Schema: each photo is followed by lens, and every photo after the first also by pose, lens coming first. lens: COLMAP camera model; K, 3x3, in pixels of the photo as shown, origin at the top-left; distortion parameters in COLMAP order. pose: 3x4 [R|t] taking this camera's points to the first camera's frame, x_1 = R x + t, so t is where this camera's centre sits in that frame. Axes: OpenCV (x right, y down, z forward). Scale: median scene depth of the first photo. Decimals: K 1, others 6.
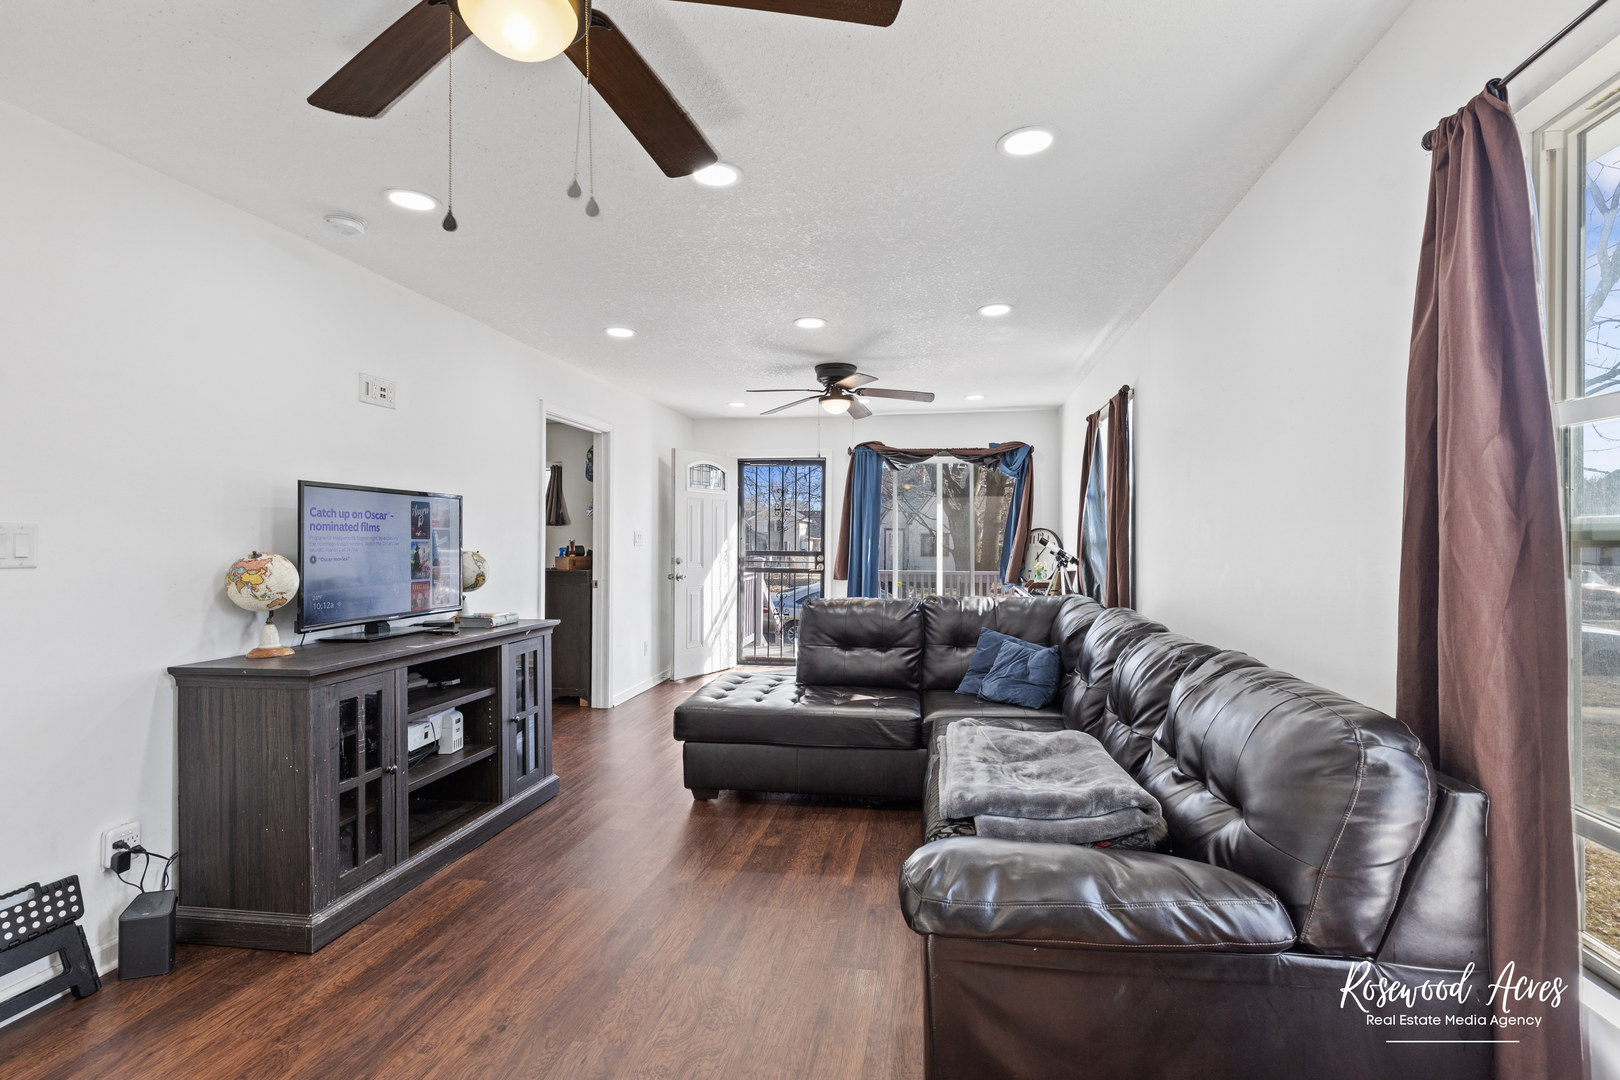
lens RADIAL K [[726.3, 0, 810.0], [0, 726.3, 540.0], [0, 0, 1]] dist [0.002759, 0.000163]
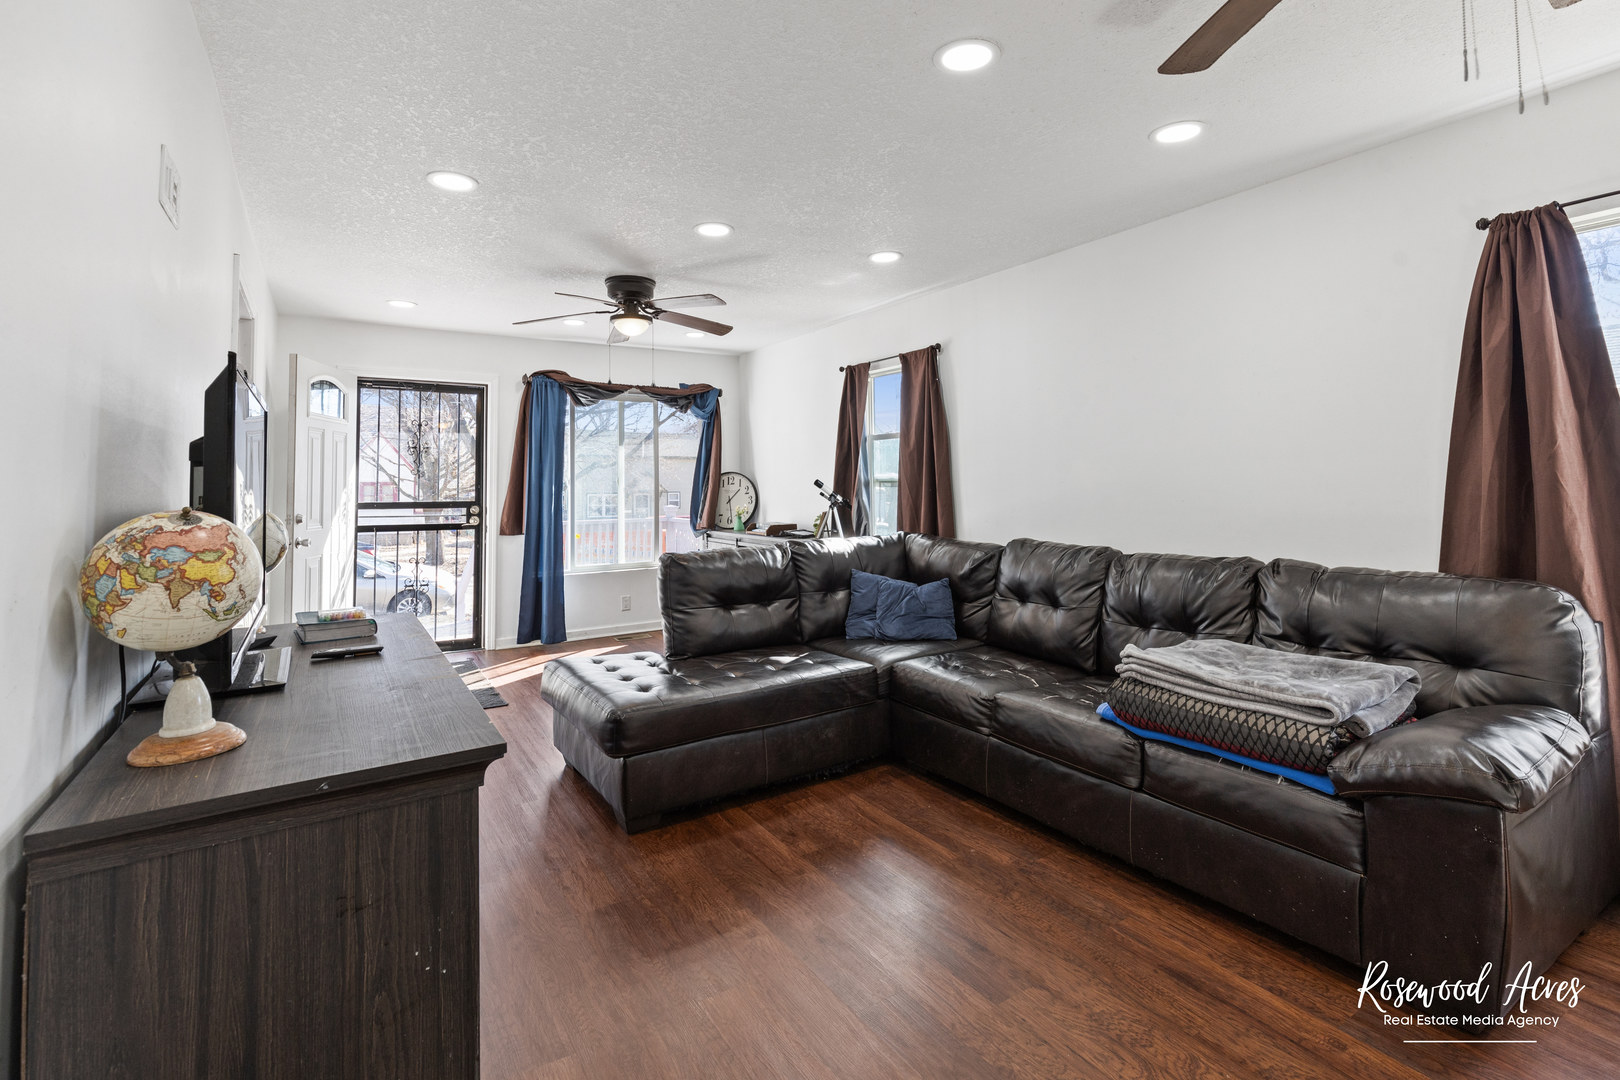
lens RADIAL K [[747.7, 0, 813.3], [0, 747.7, 451.3], [0, 0, 1]] dist [0.002081, 0.000049]
pose [[0.755702, 0.019846, 0.654615, -0.277548], [0.012003, 0.998953, -0.044141, 0.002148], [-0.654805, 0.041215, 0.754673, 0.152309]]
